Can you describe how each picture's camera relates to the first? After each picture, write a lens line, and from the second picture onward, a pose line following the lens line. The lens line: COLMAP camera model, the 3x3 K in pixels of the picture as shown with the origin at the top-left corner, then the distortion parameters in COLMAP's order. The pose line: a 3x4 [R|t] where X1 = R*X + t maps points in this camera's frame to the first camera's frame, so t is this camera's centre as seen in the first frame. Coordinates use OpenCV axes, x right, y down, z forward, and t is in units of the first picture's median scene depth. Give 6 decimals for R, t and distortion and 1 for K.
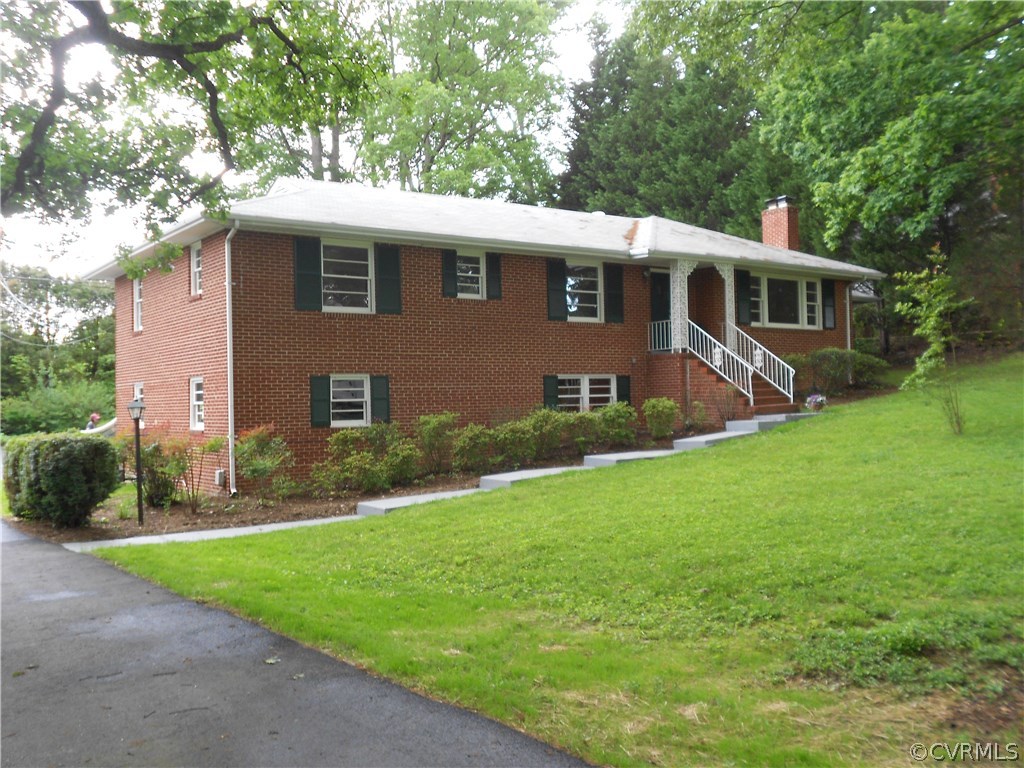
lens RADIAL K [[934.9, 0, 511.2], [0, 934.9, 383.8], [0, 0, 1]] dist [-0.067107, -0.001665]
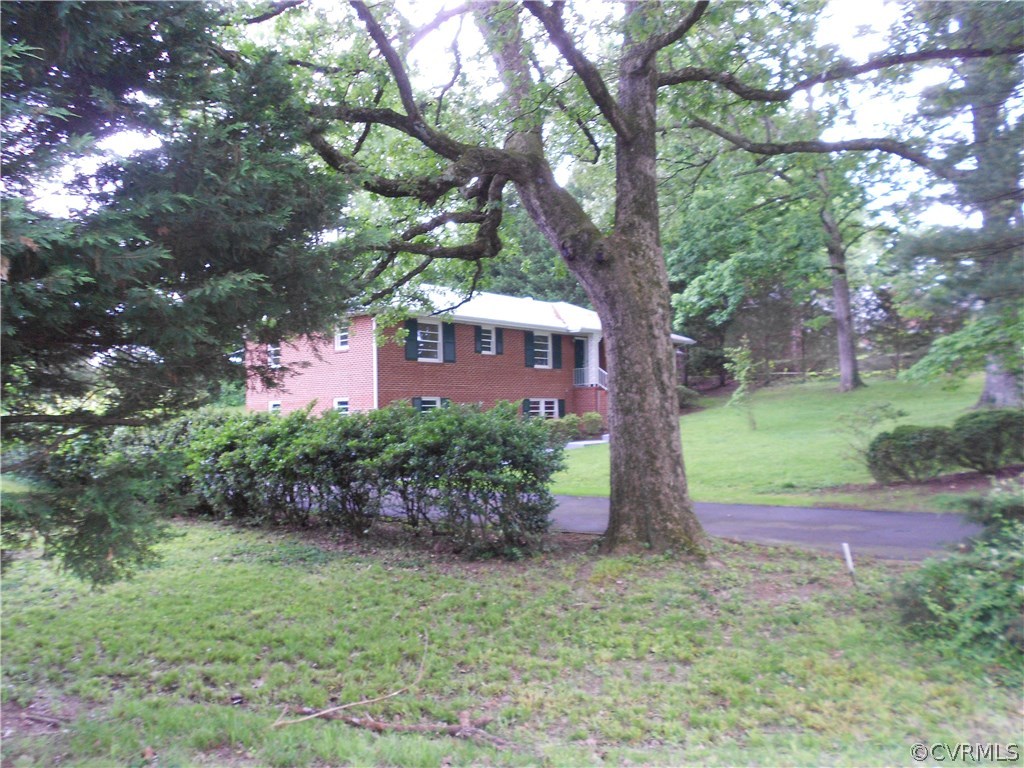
lens RADIAL K [[802.6, 0, 511.5], [0, 802.6, 396.0], [0, 0, 1]] dist [-0.003124, -0.001862]
pose [[0.969305, 0.008771, 0.245706, -0.354709], [-0.005260, 0.999875, -0.014942, 0.008228], [-0.245806, 0.013191, 0.969229, -0.436690]]
